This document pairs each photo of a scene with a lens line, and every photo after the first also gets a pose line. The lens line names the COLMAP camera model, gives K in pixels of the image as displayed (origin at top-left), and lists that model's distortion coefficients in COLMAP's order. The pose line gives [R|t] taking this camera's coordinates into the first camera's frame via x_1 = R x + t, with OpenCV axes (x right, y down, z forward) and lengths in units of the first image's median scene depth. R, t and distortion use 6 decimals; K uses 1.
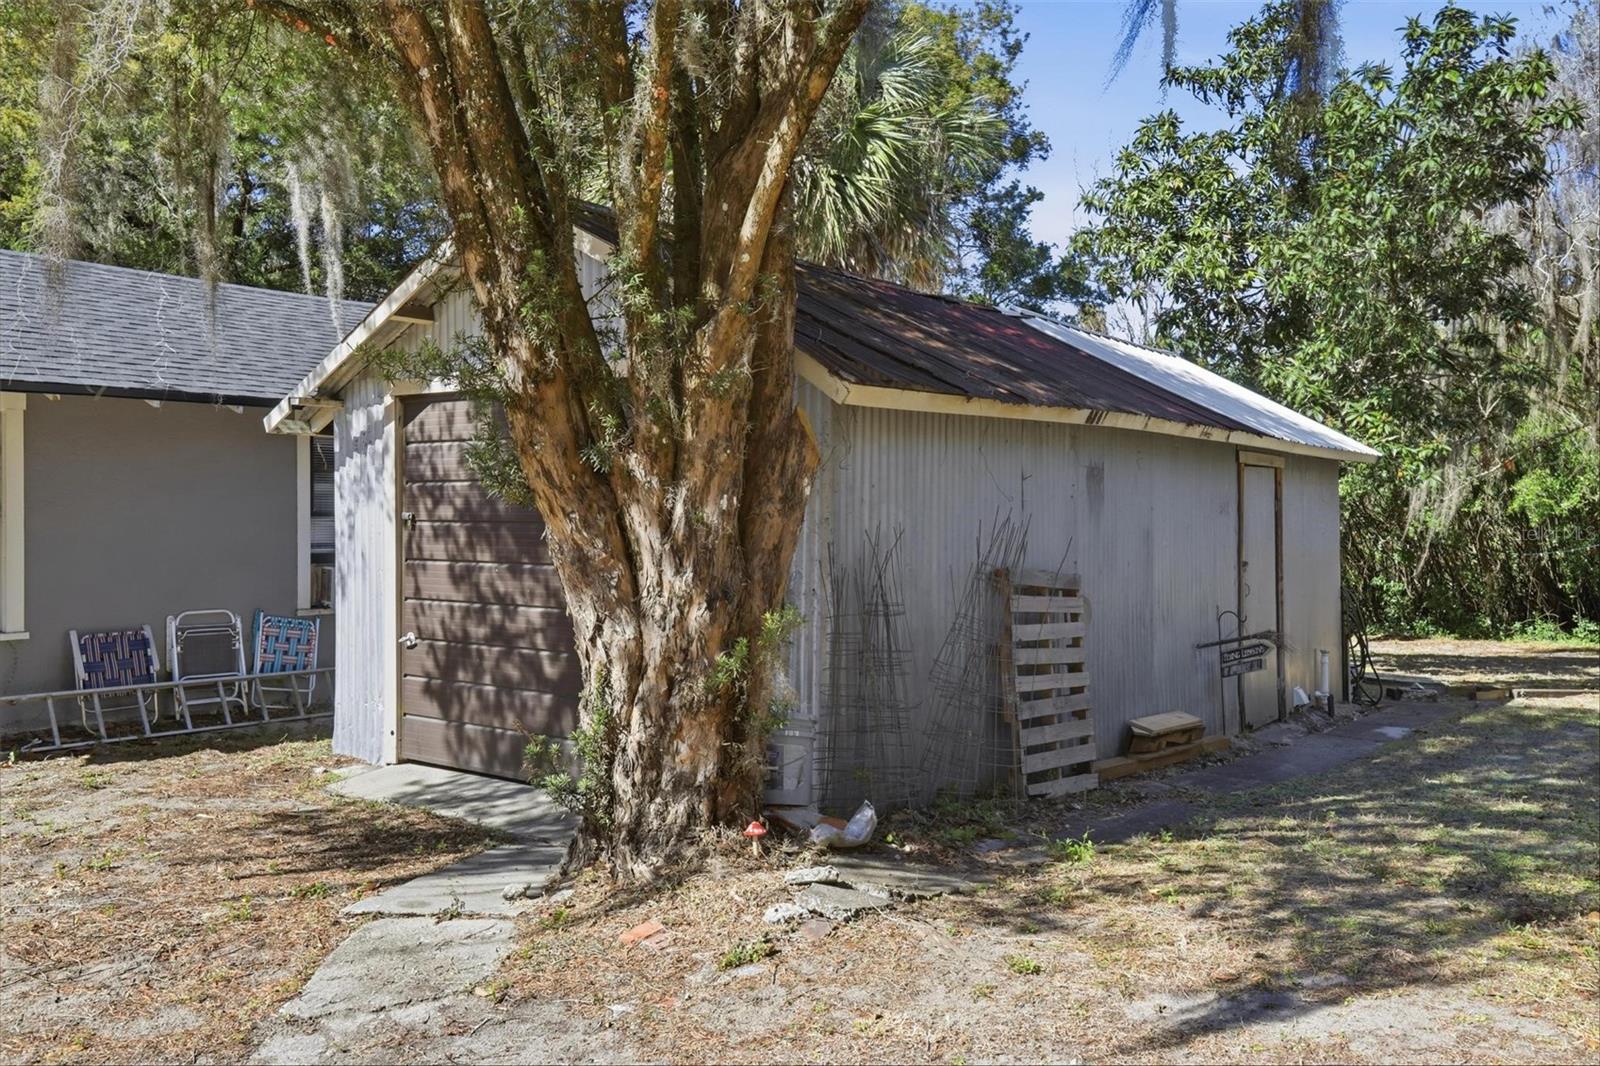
lens RADIAL K [[1395.8, 0, 800.0], [0, 1395.8, 533.0], [0, 0, 1]] dist [-0.097187, 0.000199]
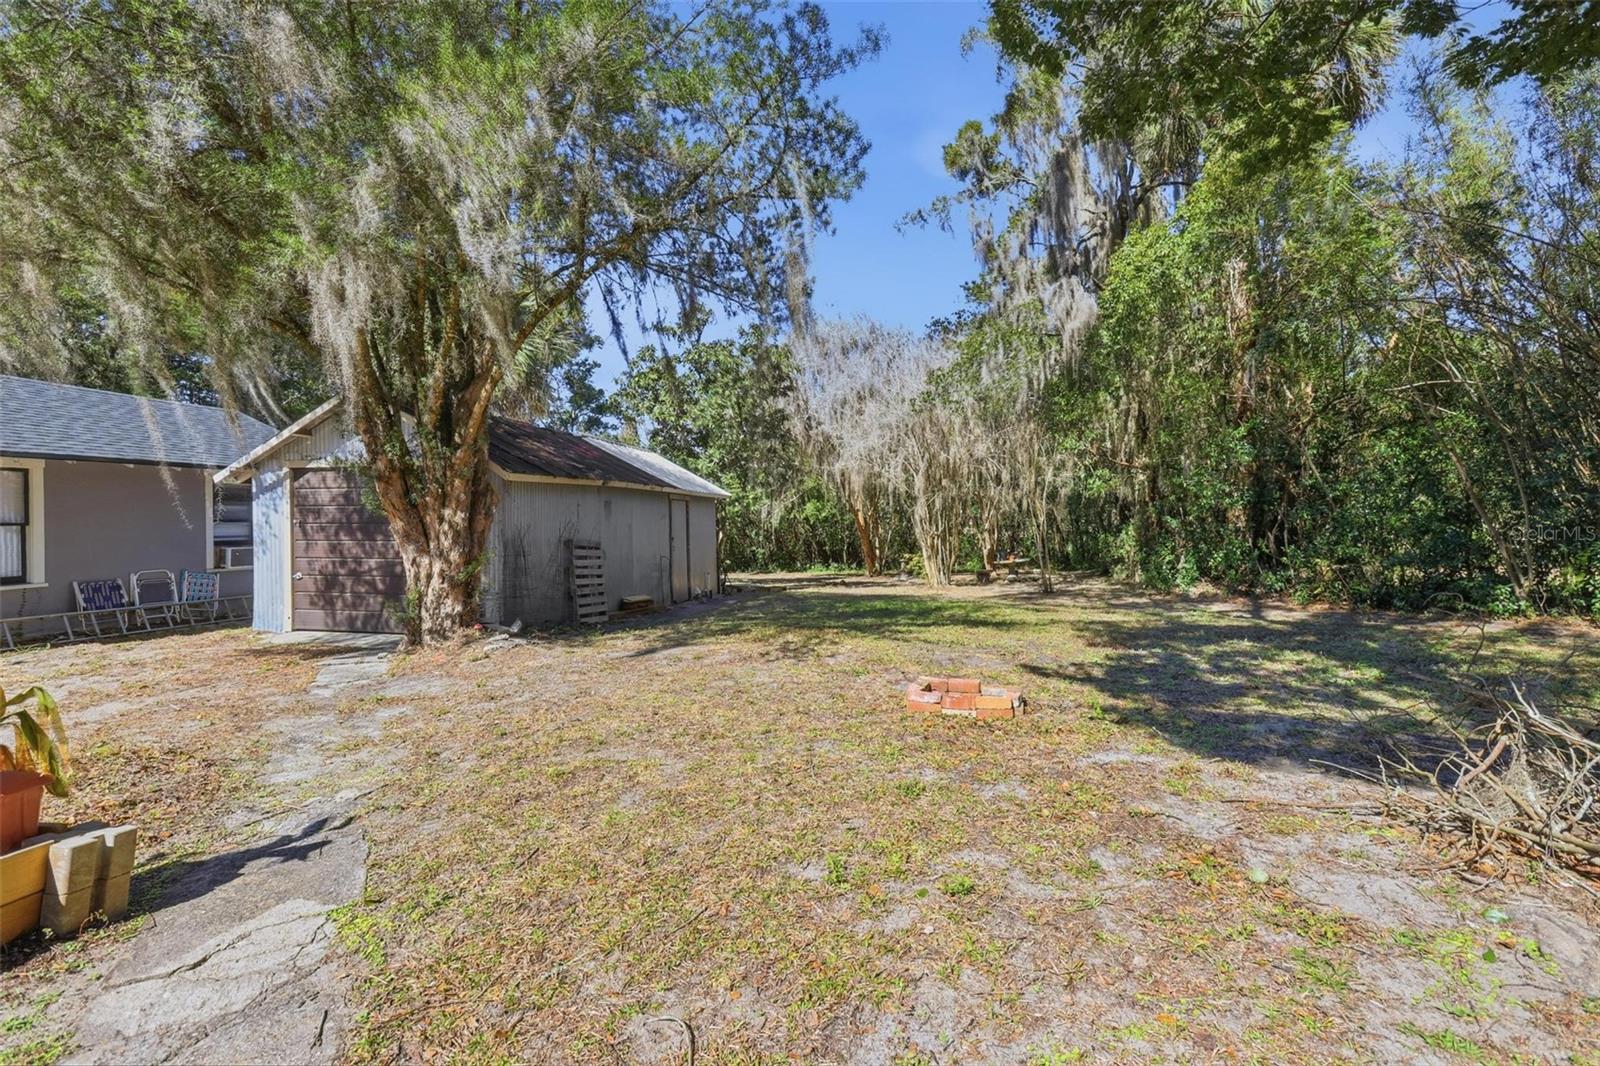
lens RADIAL K [[716.5, 0, 800.0], [0, 716.5, 533.0], [0, 0, 1]] dist [-0.002025, -0.000247]
pose [[0.907065, -0.012417, 0.420806, -0.025011], [0.010655, 0.999922, 0.006538, 0.006610], [-0.420855, -0.001447, 0.907127, -0.332114]]
